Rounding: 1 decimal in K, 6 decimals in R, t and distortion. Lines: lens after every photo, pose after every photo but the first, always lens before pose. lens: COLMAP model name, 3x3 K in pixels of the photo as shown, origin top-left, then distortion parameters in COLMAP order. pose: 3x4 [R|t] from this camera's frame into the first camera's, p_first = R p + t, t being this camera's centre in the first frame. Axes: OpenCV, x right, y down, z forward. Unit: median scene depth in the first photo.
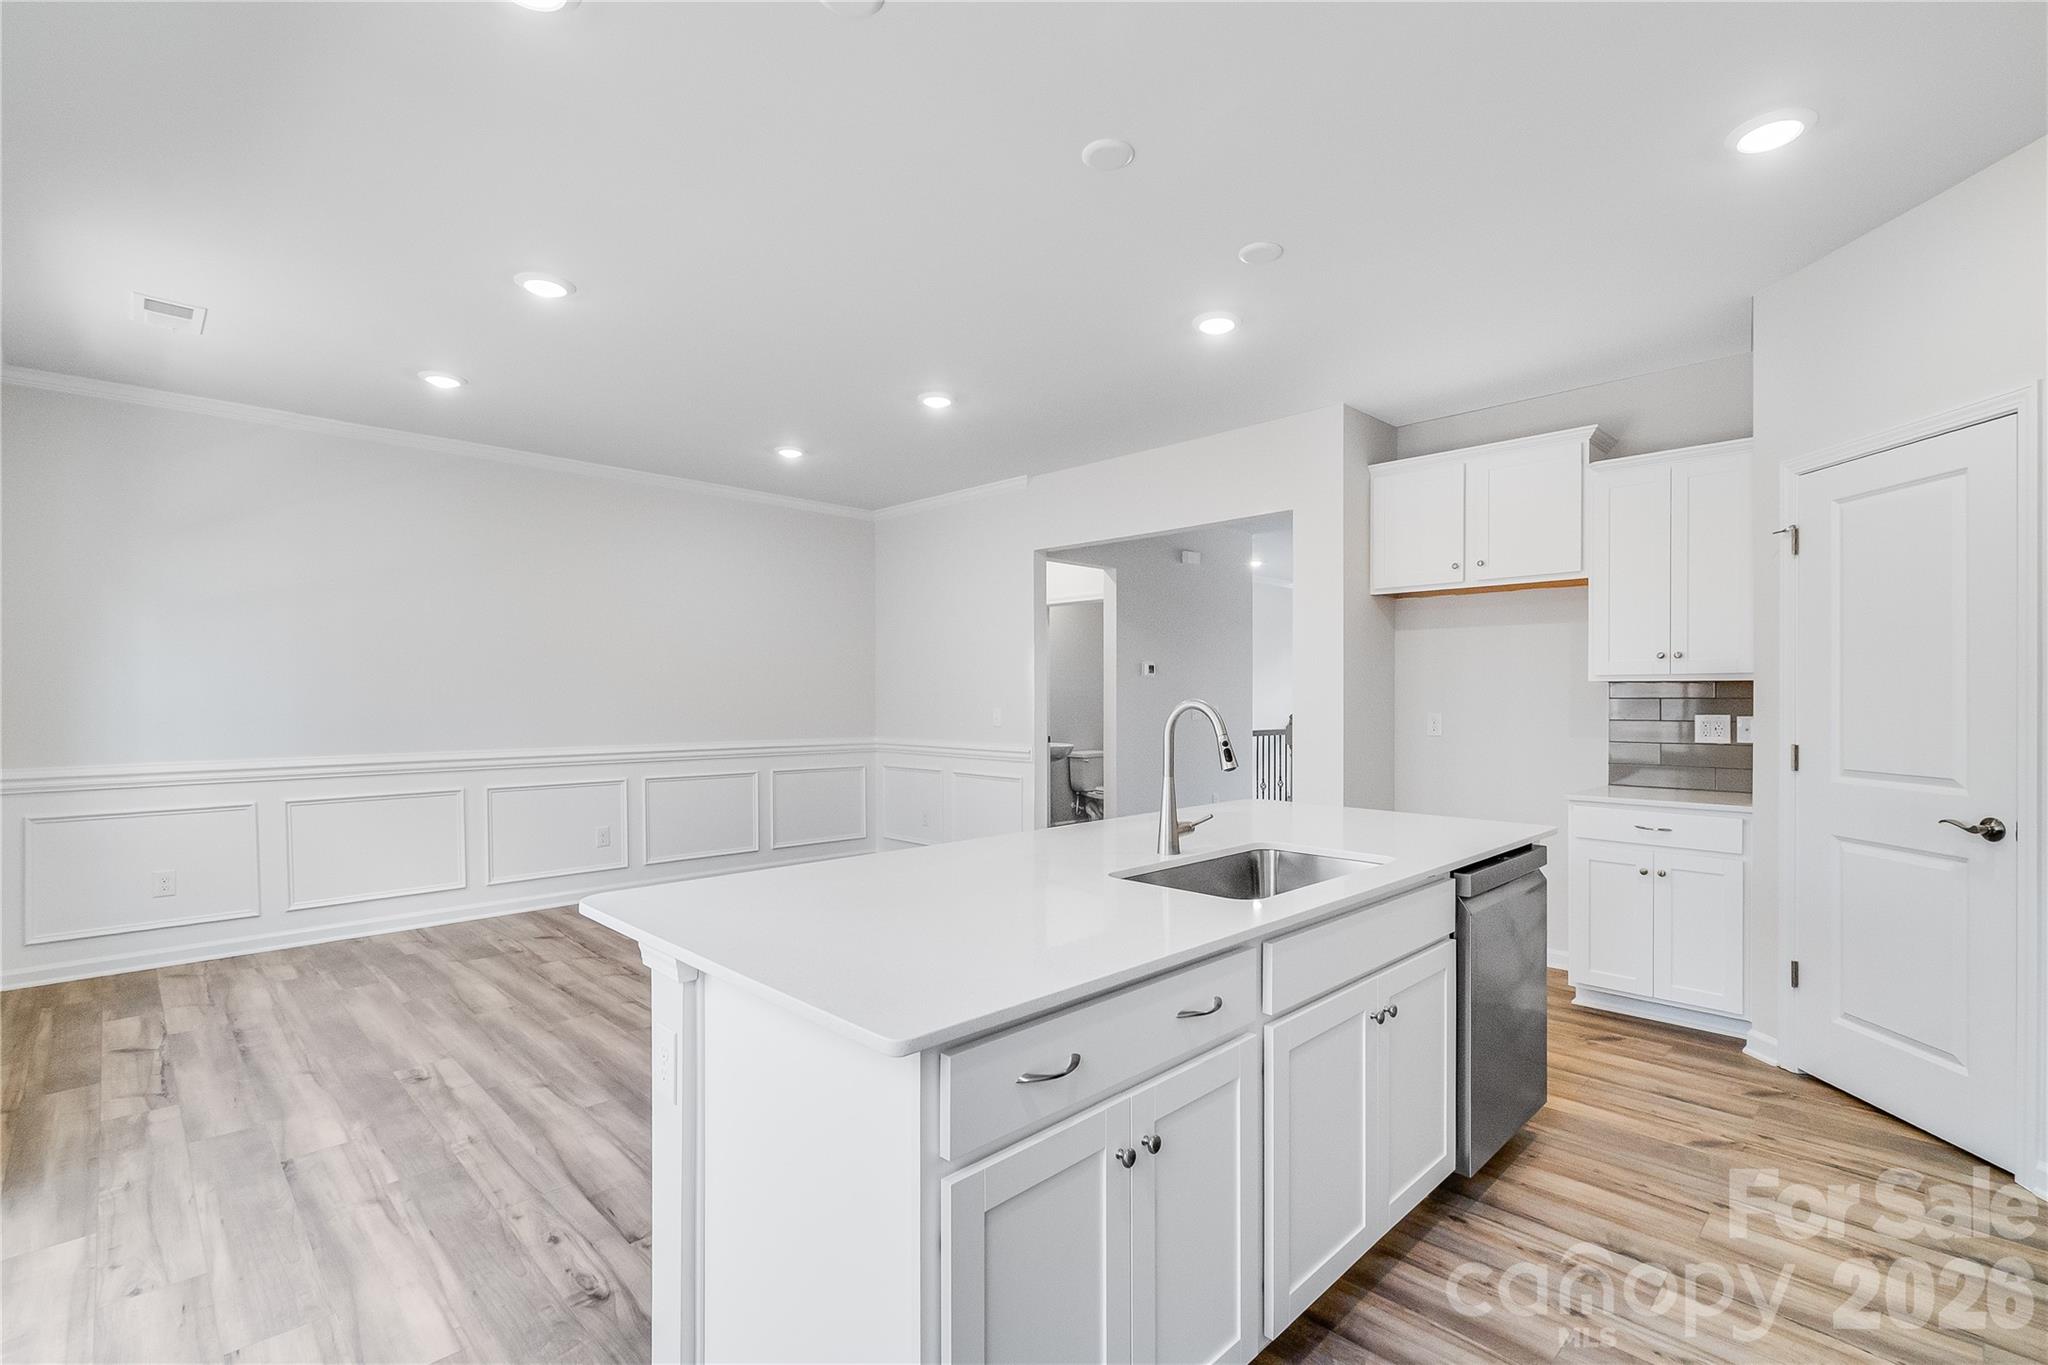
lens RADIAL K [[932.0, 0, 1028.0], [0, 932.0, 684.0], [0, 0, 1]] dist [-0.001619, 0.000014]
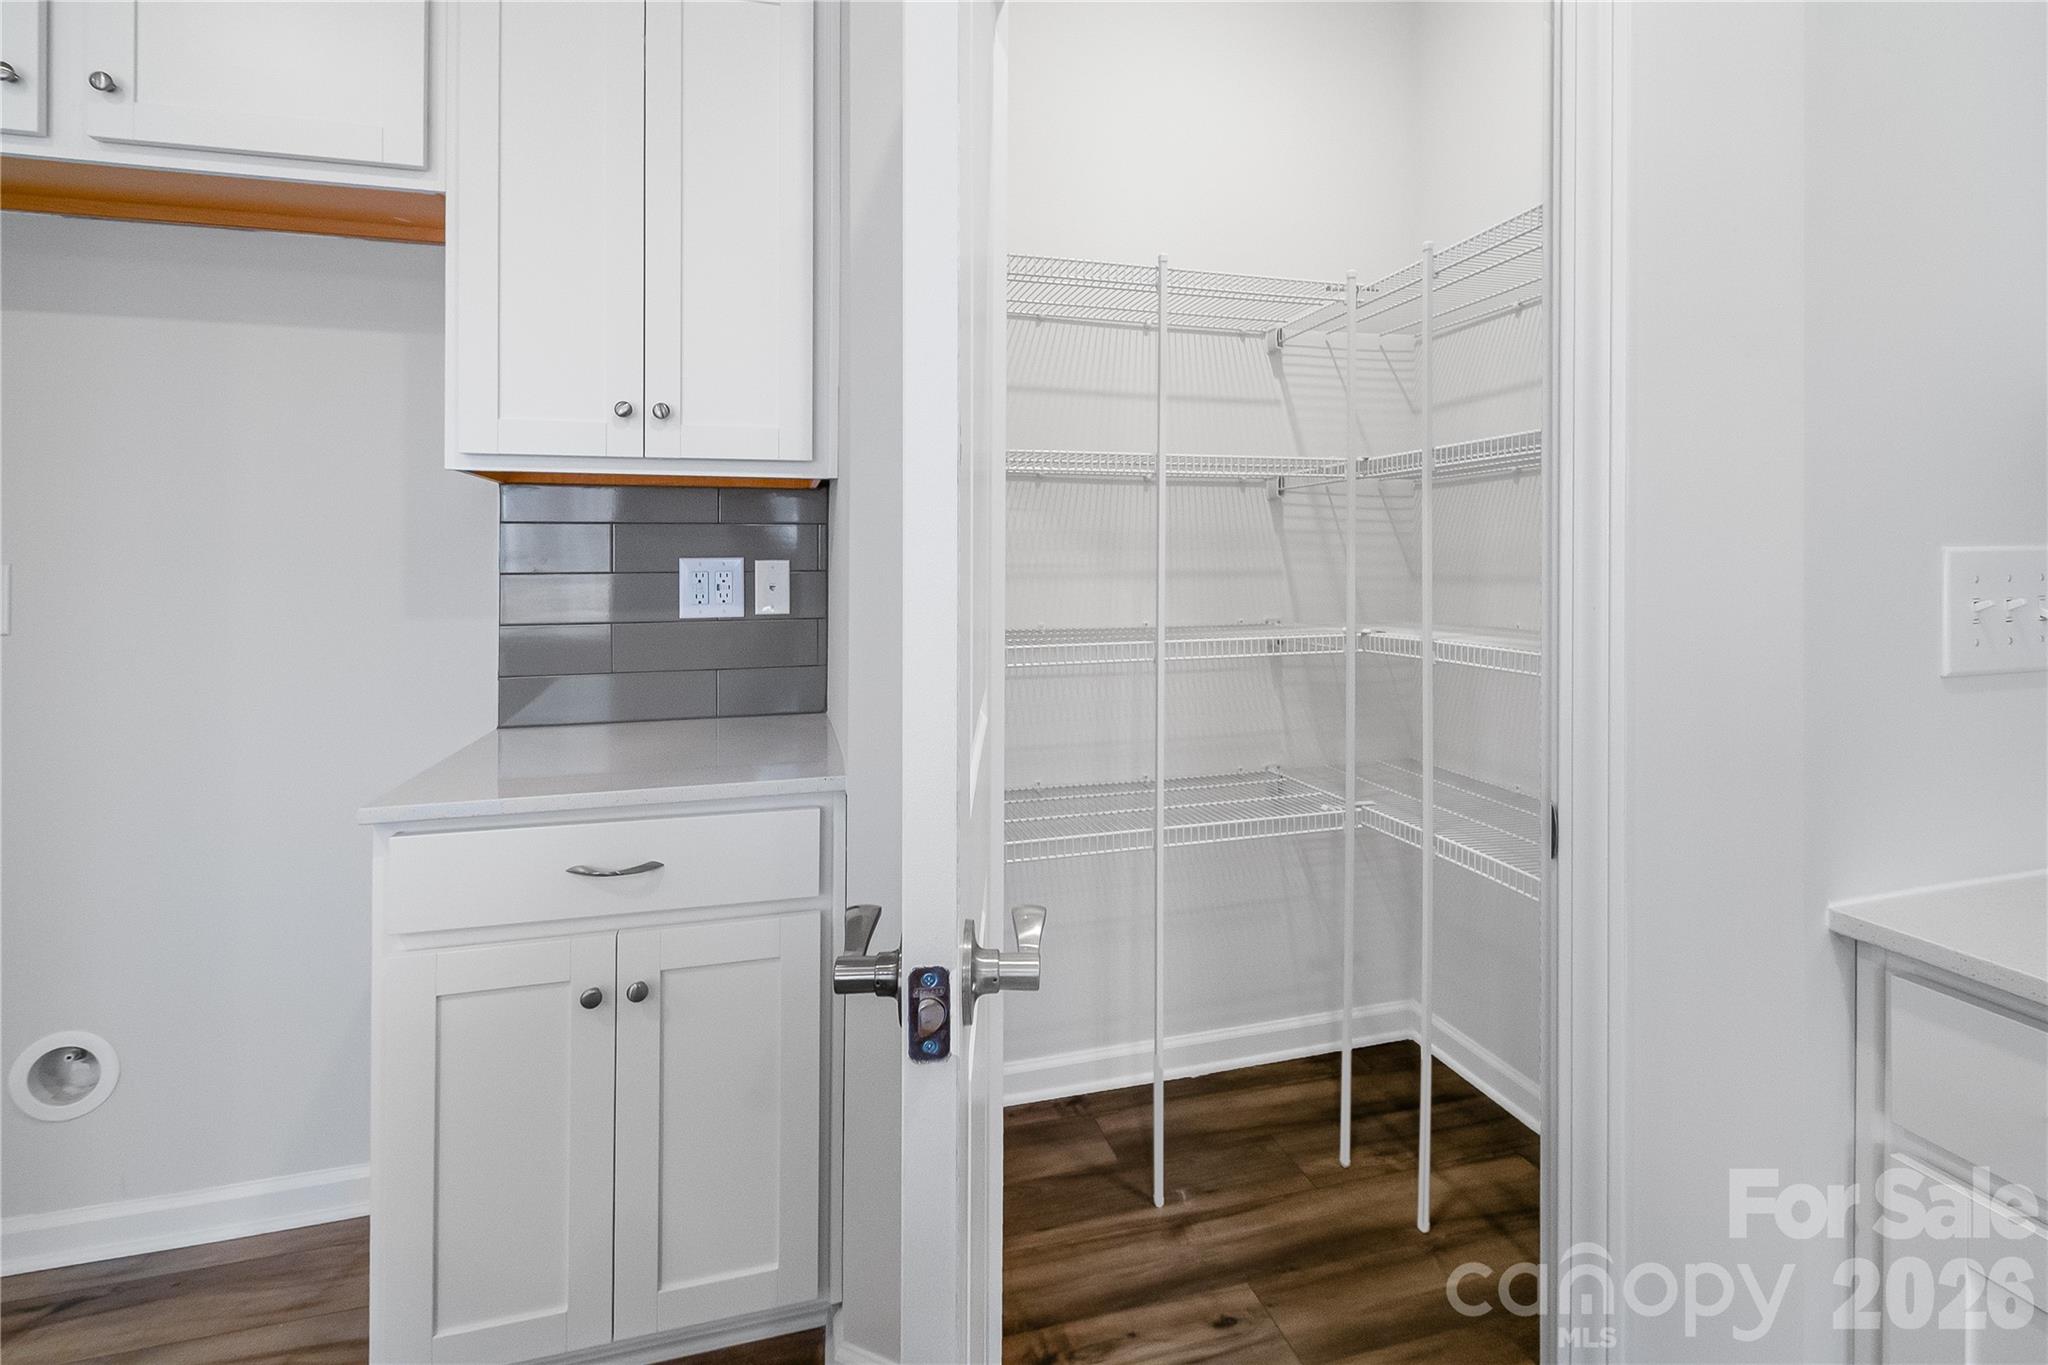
lens RADIAL K [[925.2, 0, 1026.6], [0, 925.2, 562.4], [0, 0, 1]] dist [0.008815, 0.000344]
pose [[0.481494, -0.000068, 0.876449, 0.357643], [-0.004600, 0.999986, 0.002605, 0.030004], [-0.876437, -0.005286, 0.481487, 0.568090]]
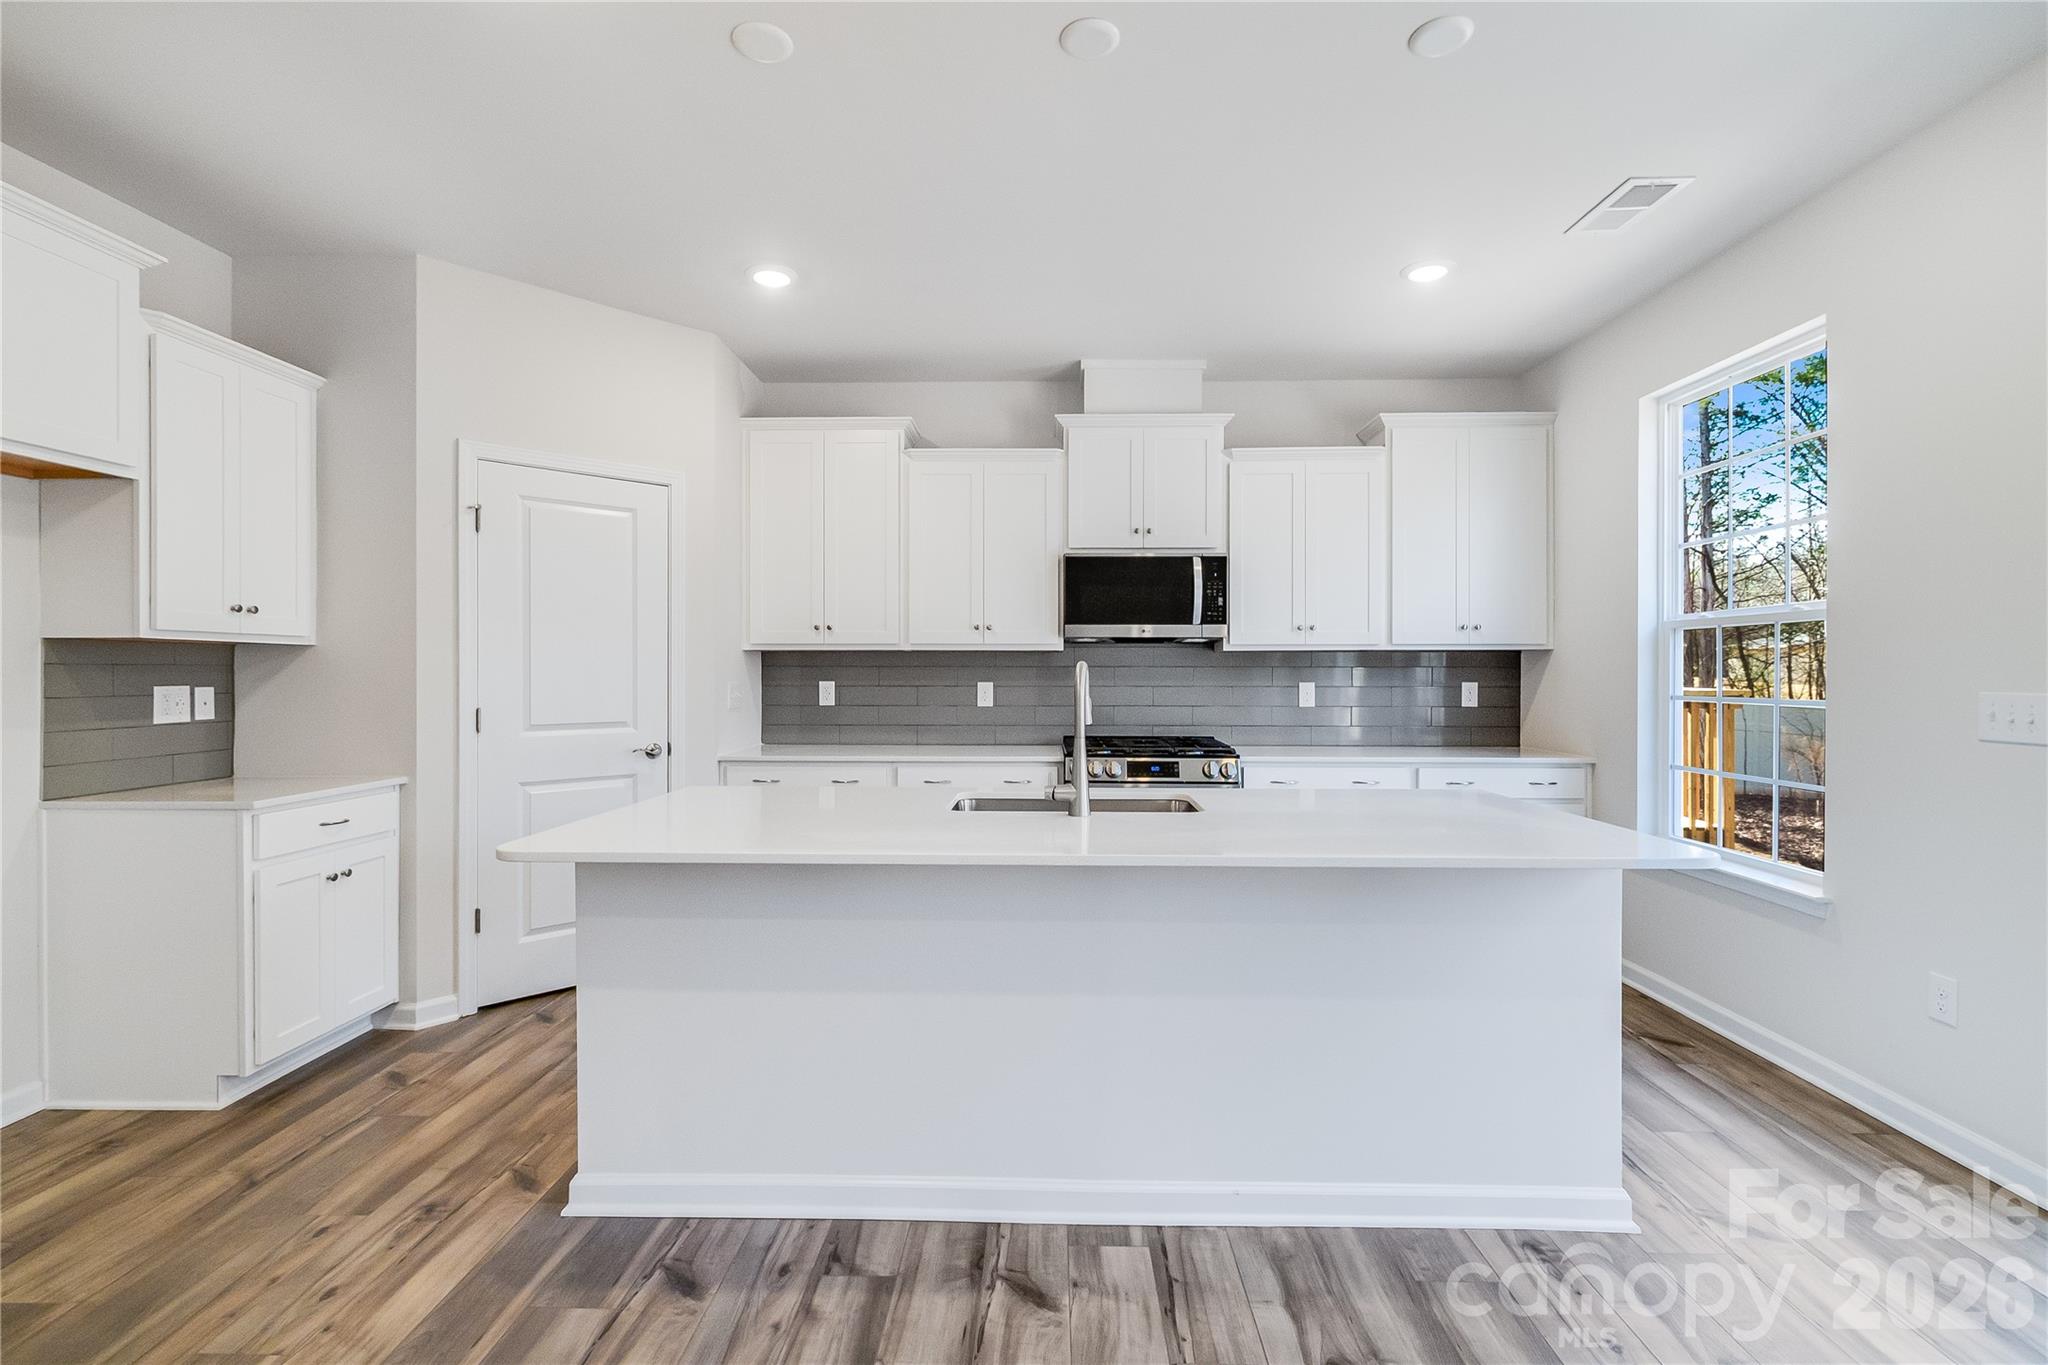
lens RADIAL K [[925.2, 0, 1027.5], [0, 925.2, 676.3], [0, 0, 1]] dist [0.008815, 0.000344]
pose [[-0.698565, -0.003759, 0.715537, -0.277298], [-0.011405, 0.999918, -0.005881, 0.019750], [-0.715456, -0.012269, -0.698550, 0.929446]]
